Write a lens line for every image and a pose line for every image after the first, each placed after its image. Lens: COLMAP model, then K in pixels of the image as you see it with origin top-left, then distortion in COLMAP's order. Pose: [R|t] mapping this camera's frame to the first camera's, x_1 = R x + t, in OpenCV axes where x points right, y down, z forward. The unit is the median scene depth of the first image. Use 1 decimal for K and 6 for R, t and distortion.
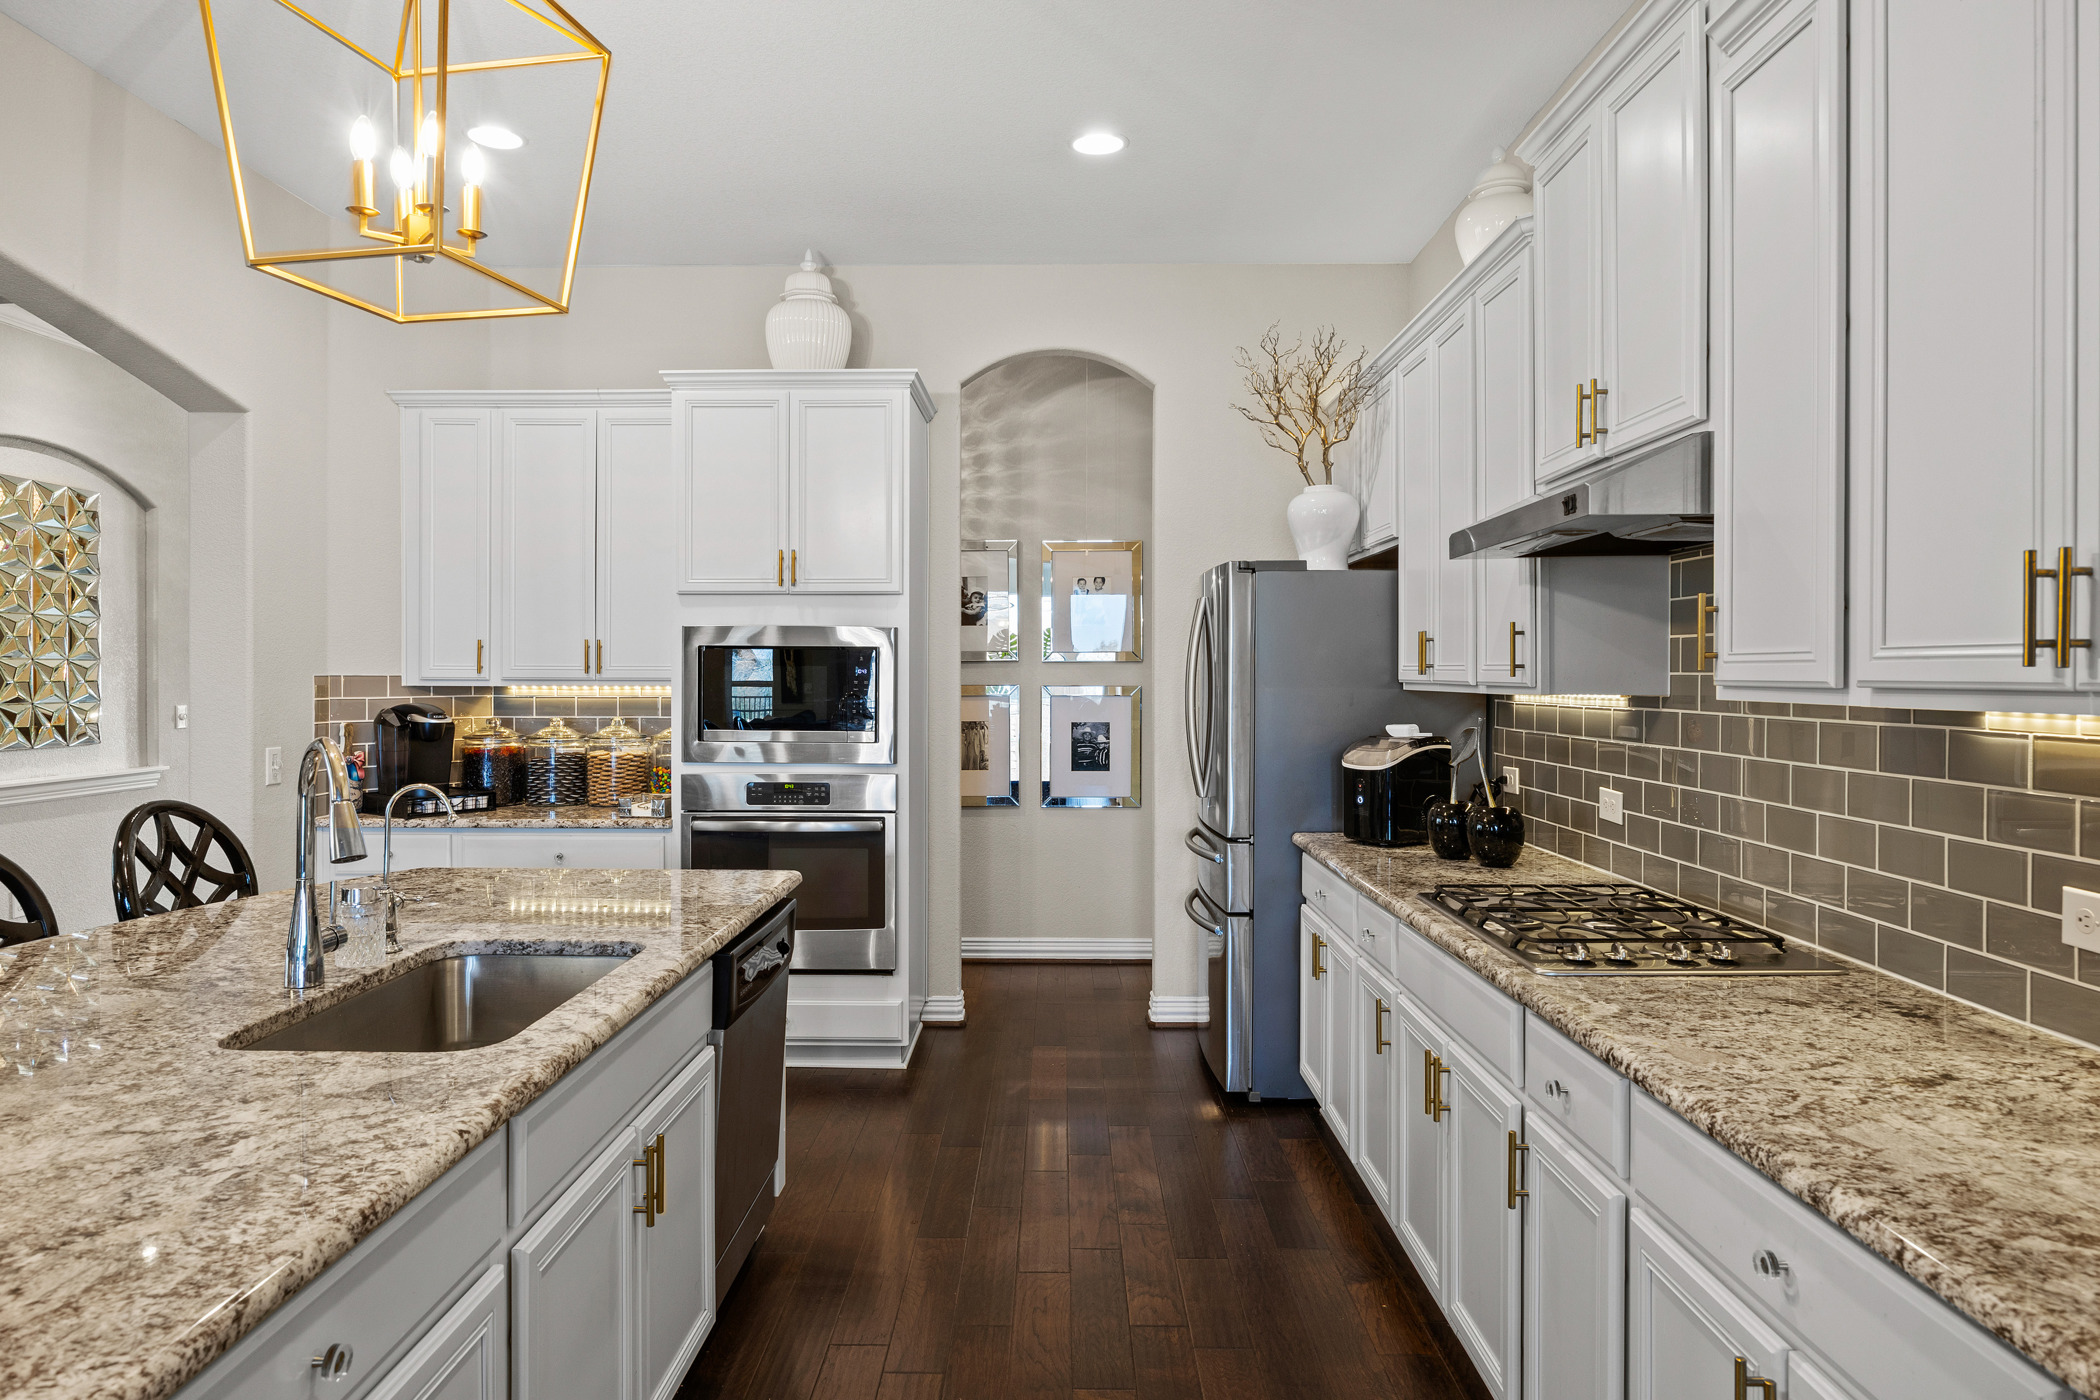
lens RADIAL K [[1231.8, 0, 1050.0], [0, 1231.8, 700.0], [0, 0, 1]] dist [-0.033377, 0.000466]
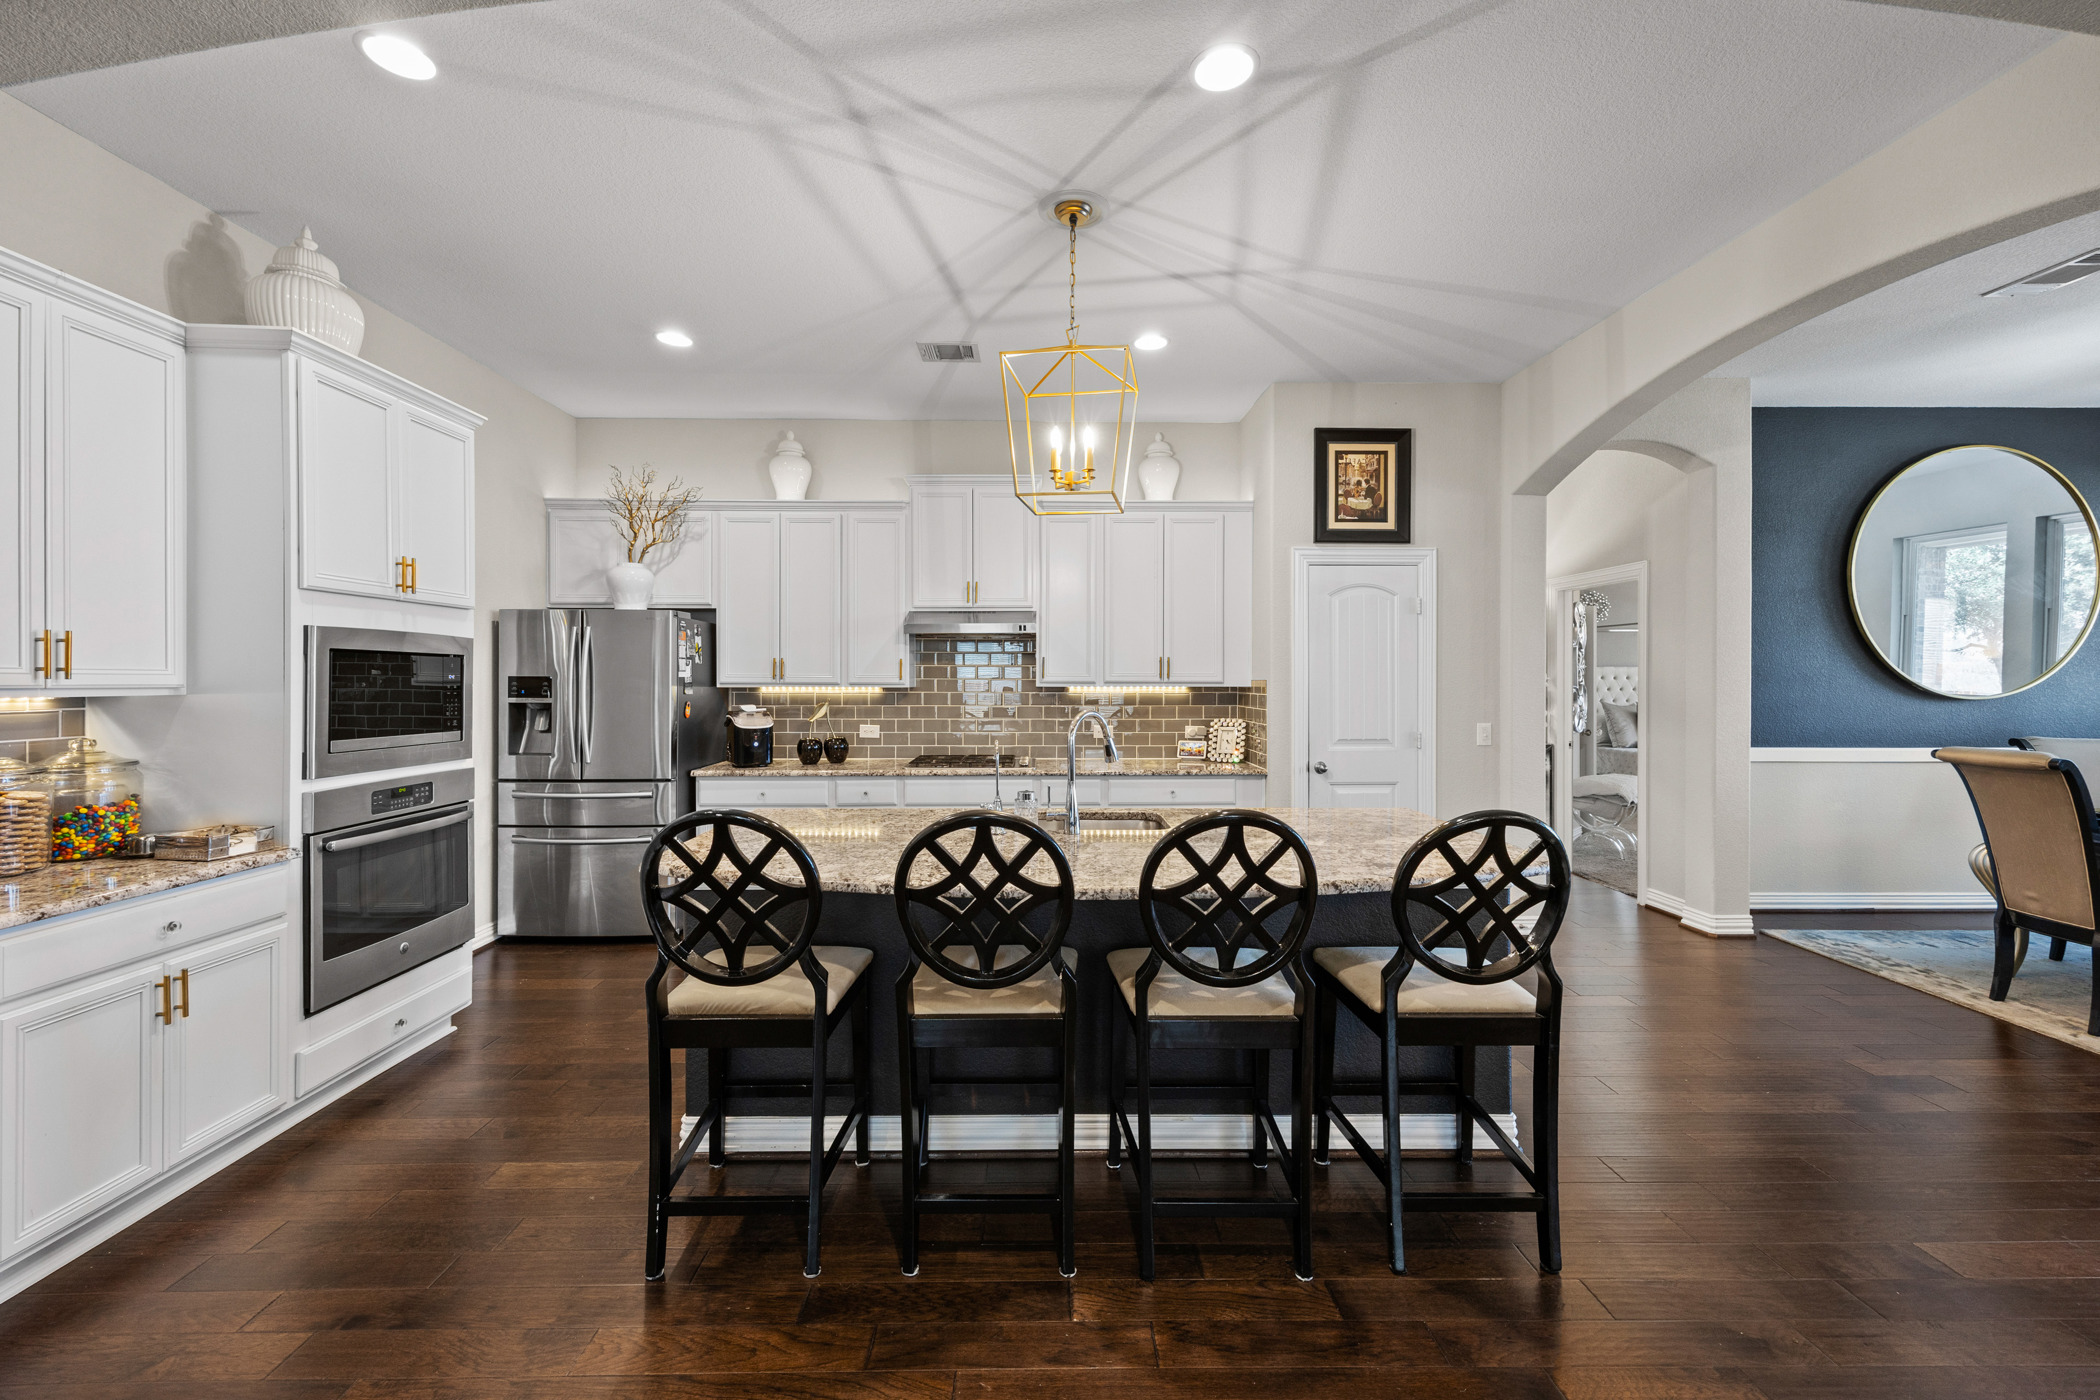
lens RADIAL K [[850.2, 0, 1046.3], [0, 850.2, 684.8], [0, 0, 1]] dist [0.001217, 0.000236]
pose [[-0.020622, -0.008295, 0.999753, -0.930345], [0.019165, 0.999779, 0.008690, -0.012283], [-0.999604, 0.019340, -0.020458, 0.485457]]
